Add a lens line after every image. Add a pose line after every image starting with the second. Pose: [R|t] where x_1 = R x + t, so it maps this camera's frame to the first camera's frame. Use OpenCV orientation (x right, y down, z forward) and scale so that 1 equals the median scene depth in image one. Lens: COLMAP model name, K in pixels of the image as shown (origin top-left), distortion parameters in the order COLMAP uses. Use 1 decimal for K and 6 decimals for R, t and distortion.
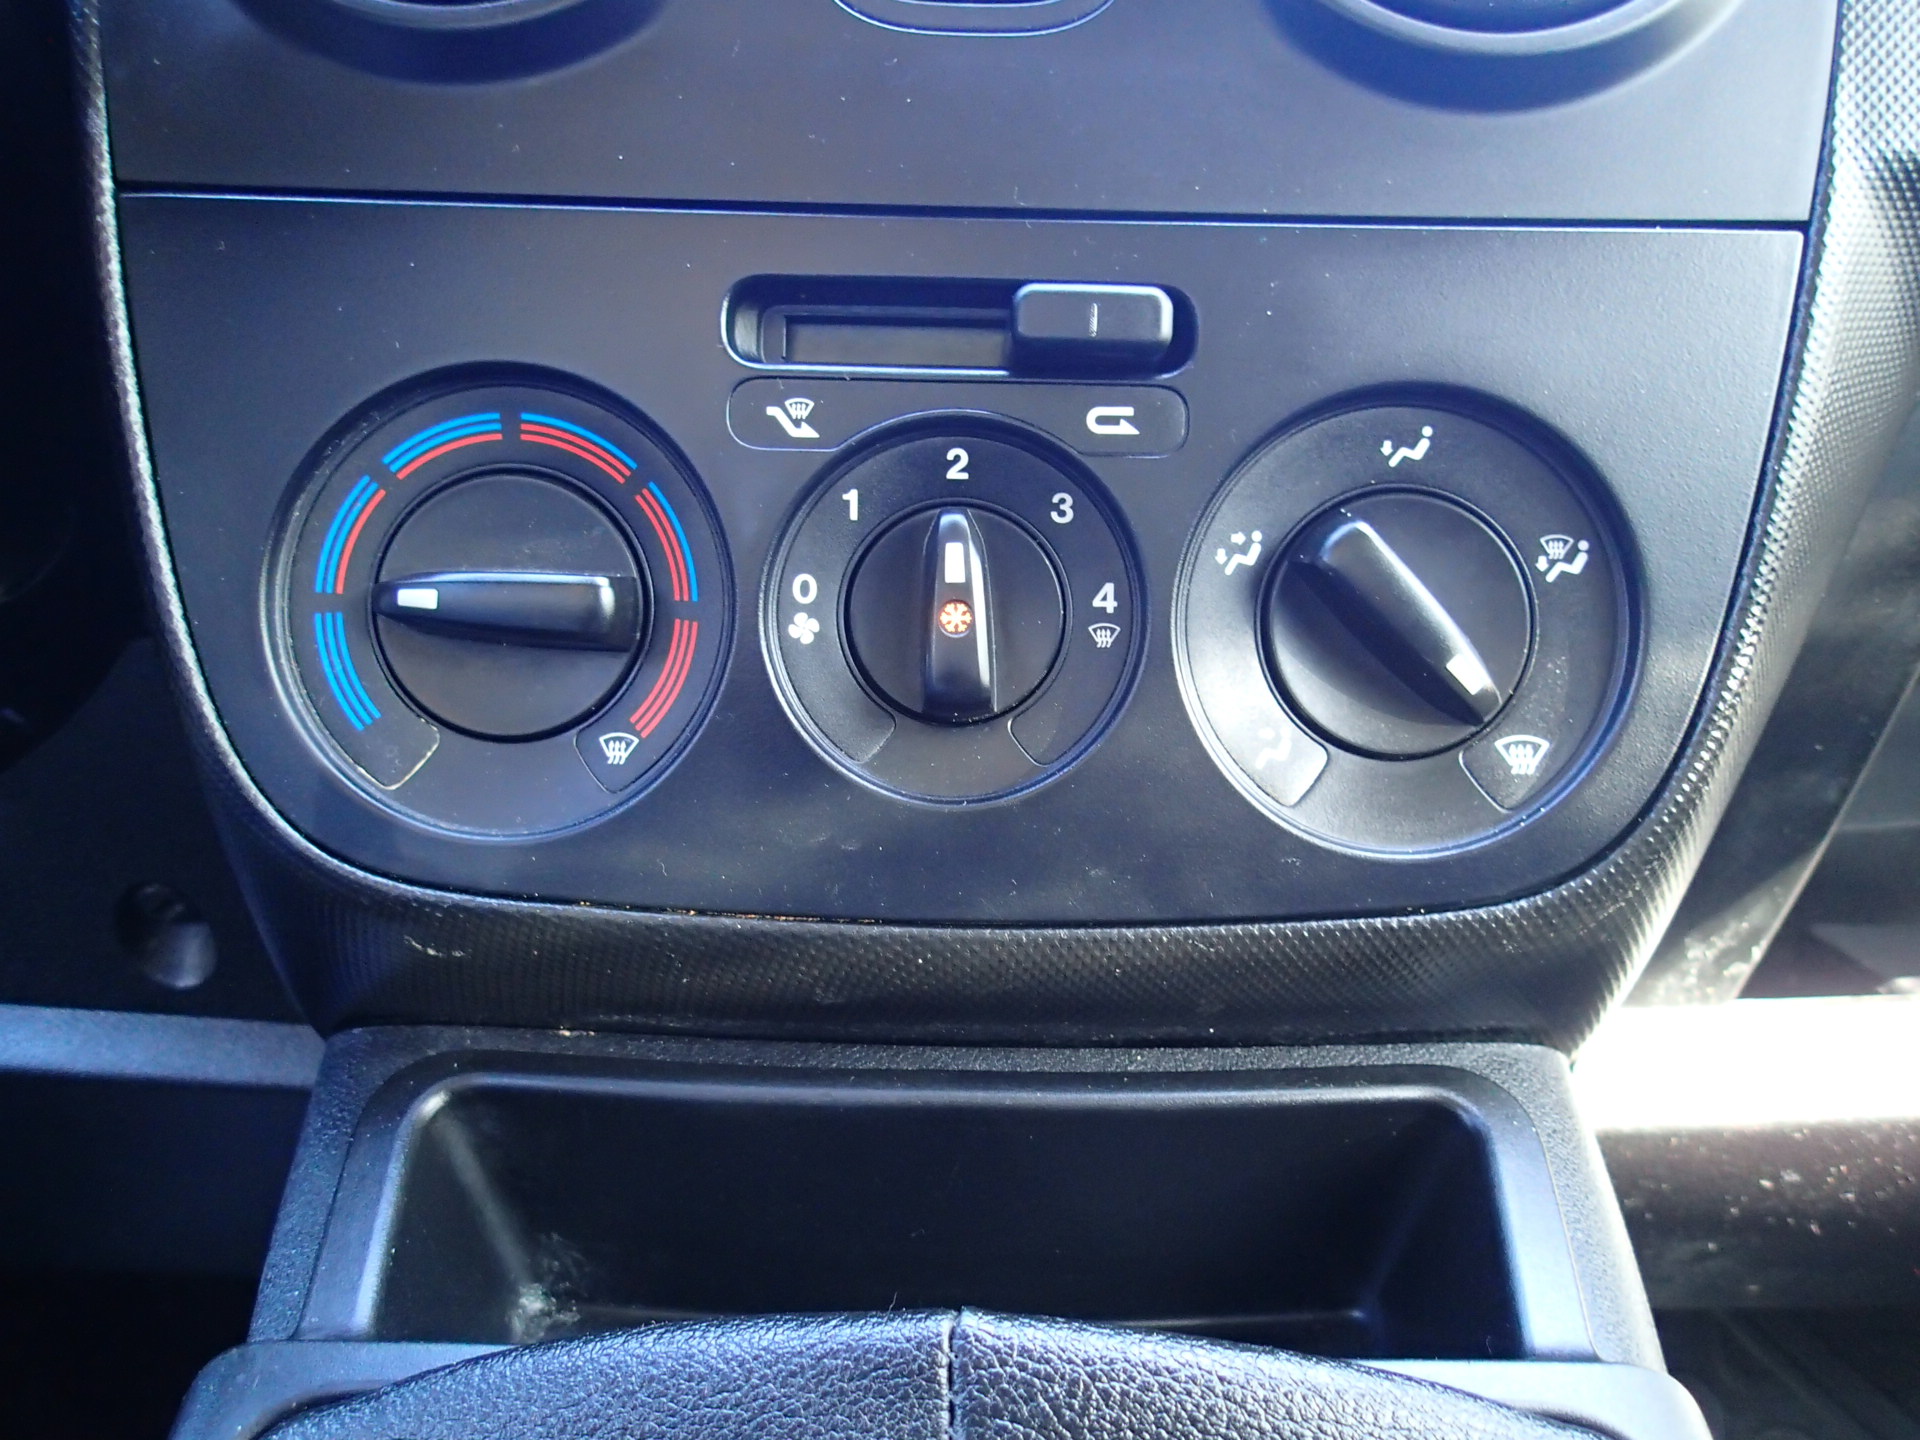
lens RADIAL K [[1430.1, 0, 991.3], [0, 1430.1, 716.9], [0, 0, 1]] dist [0.011193, -0.001520]
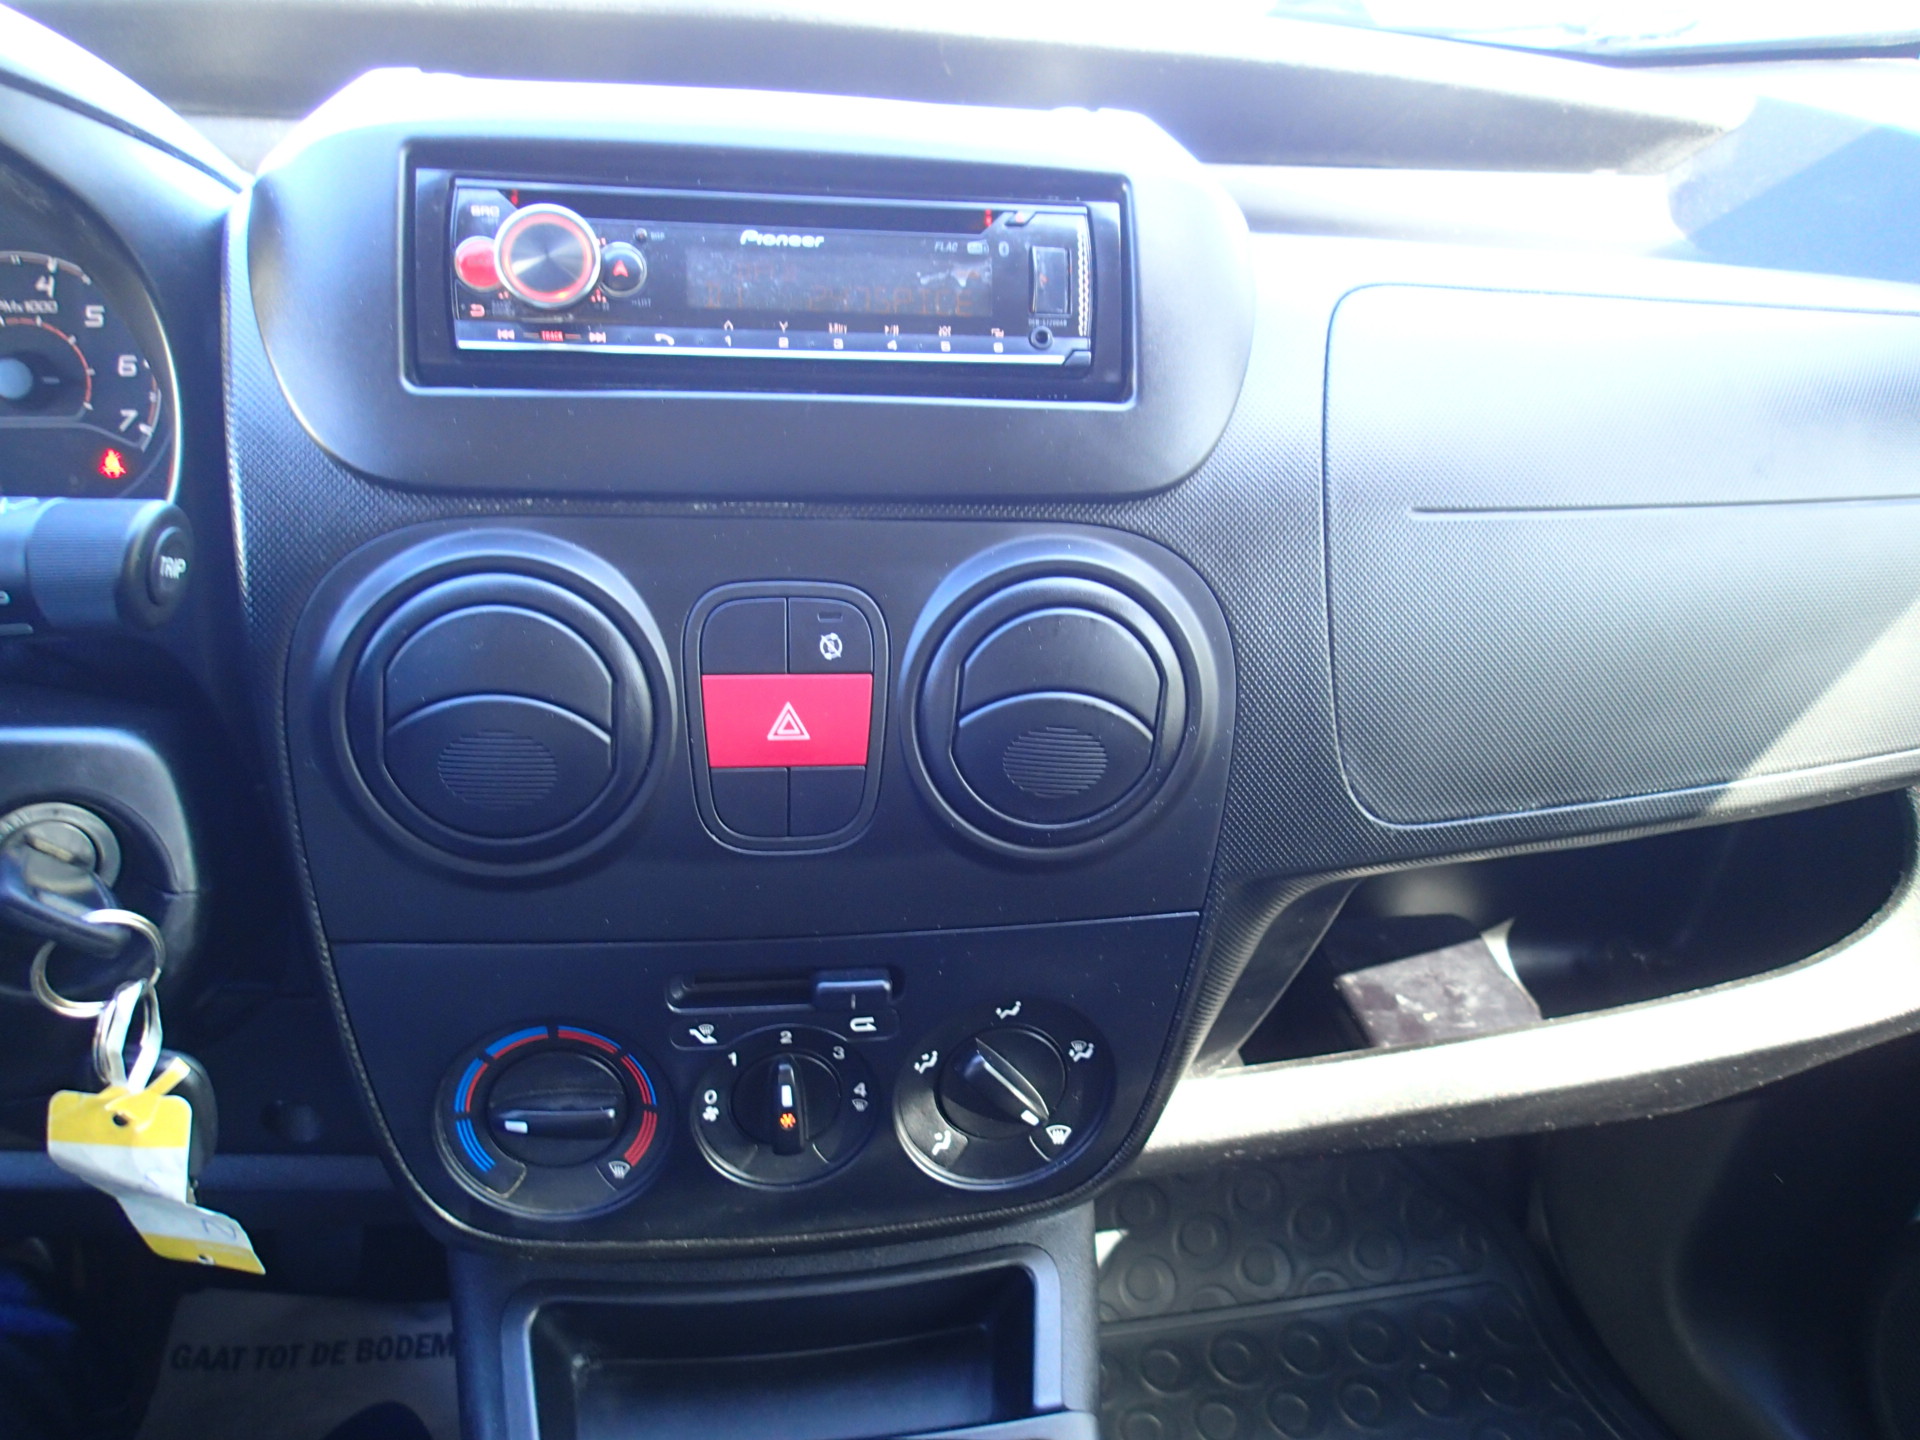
lens RADIAL K [[1430.1, 0, 991.3], [0, 1430.1, 716.9], [0, 0, 1]] dist [0.011193, -0.001520]
pose [[0.987645, -0.027757, 0.154230, -0.036256], [-0.022567, 0.948737, 0.315259, -1.238489], [-0.155074, -0.314845, 0.936389, -0.778194]]
